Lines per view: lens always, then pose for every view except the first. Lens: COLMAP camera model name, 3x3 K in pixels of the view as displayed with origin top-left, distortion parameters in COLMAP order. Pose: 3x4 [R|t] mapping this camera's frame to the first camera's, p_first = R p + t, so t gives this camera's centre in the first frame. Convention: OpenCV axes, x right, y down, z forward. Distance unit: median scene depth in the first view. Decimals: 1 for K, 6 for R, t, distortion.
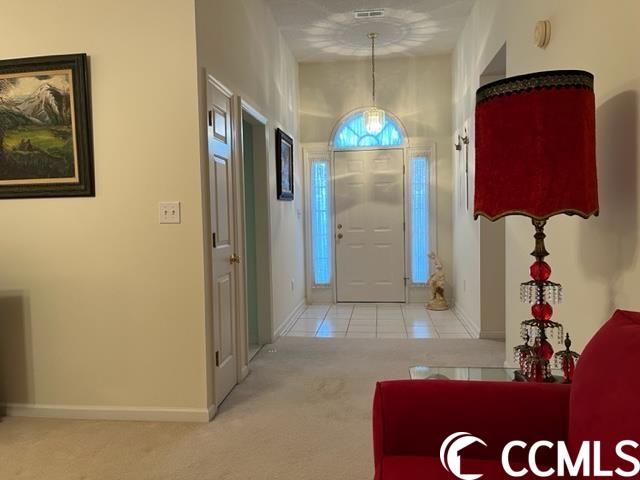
lens RADIAL K [[479.7, 0, 320.0], [0, 479.7, 240.0], [0, 0, 1]] dist [0.080806, -0.105378]
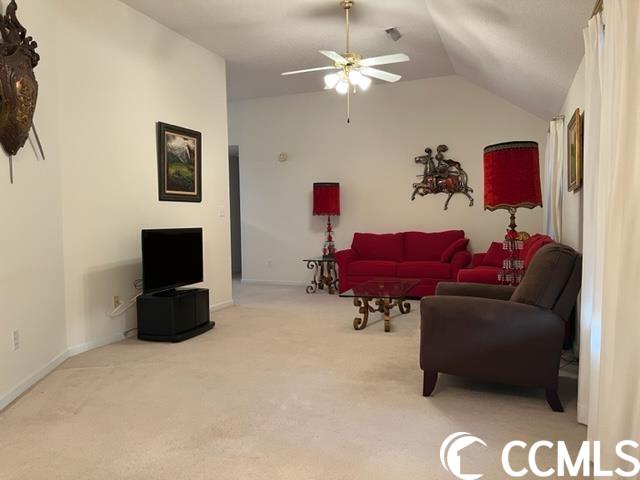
lens RADIAL K [[479.7, 0, 320.0], [0, 479.7, 240.0], [0, 0, 1]] dist [0.080806, -0.105378]
pose [[0.240271, -0.024745, 0.970390, -2.286435], [0.054277, 0.998454, 0.012021, 0.068680], [-0.969187, 0.049782, 0.241242, 0.047113]]
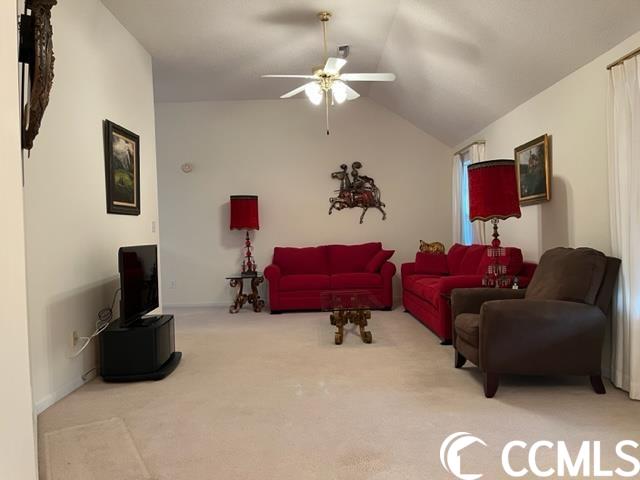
lens RADIAL K [[479.7, 0, 320.0], [0, 479.7, 240.0], [0, 0, 1]] dist [0.080806, -0.105378]
pose [[-0.133953, 0.007124, 0.990962, -2.263395], [0.078328, 0.996922, 0.003421, 0.041364], [-0.987887, 0.078078, -0.134099, 0.598484]]
